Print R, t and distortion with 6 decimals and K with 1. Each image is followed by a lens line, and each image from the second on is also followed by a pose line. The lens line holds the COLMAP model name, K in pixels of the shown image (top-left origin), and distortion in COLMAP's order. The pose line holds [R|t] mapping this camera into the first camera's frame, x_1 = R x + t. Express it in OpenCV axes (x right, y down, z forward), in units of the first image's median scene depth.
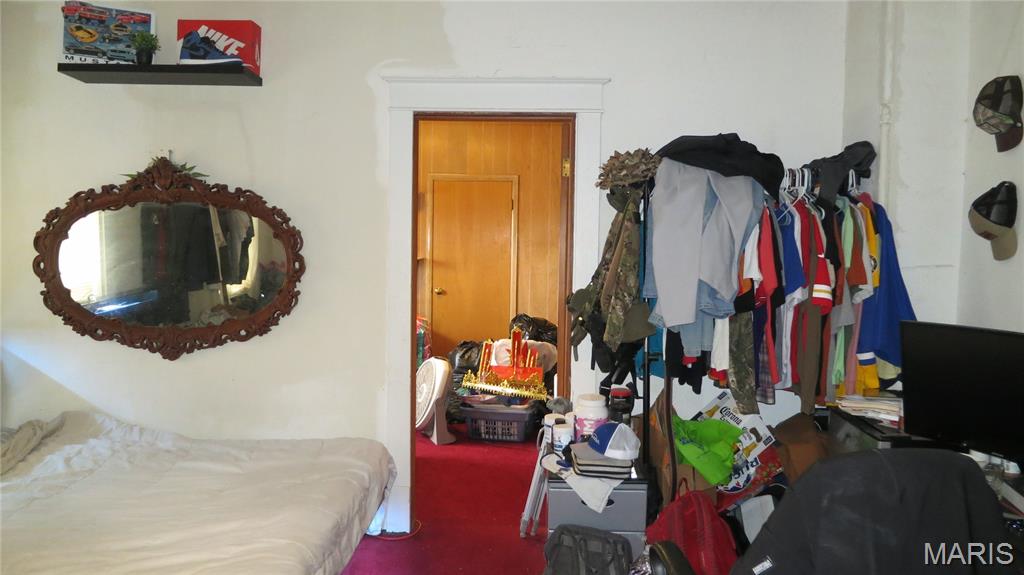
lens RADIAL K [[741.3, 0, 512.4], [0, 741.3, 292.3], [0, 0, 1]] dist [-0.062524, 0.042449]
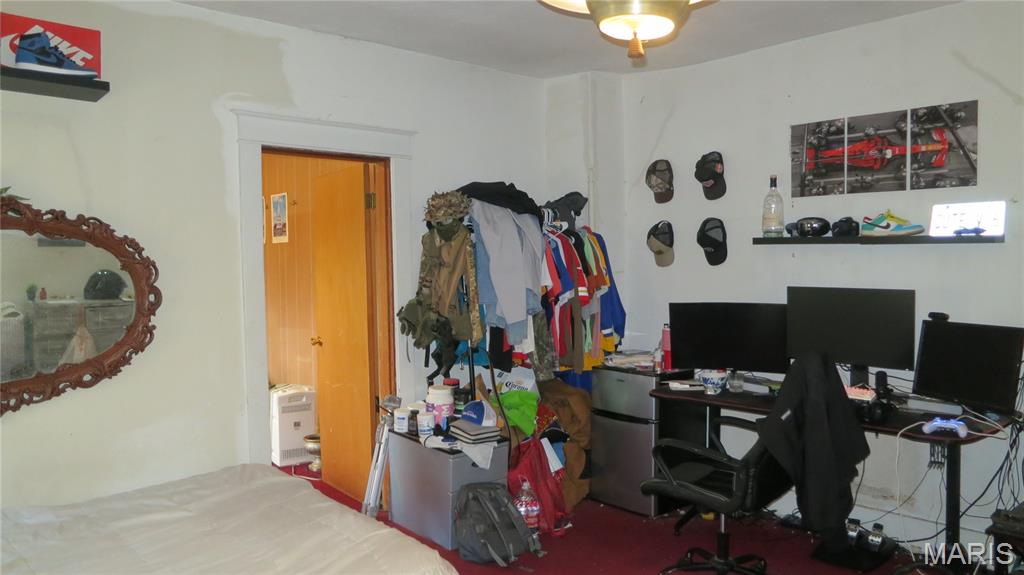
lens RADIAL K [[741.3, 0, 512.4], [0, 741.3, 292.3], [0, 0, 1]] dist [-0.062524, 0.042449]
pose [[0.710313, -0.056001, 0.701655, -0.642644], [0.072987, 0.997317, 0.005711, -0.016120], [-0.700092, 0.047155, 0.712494, 0.013812]]
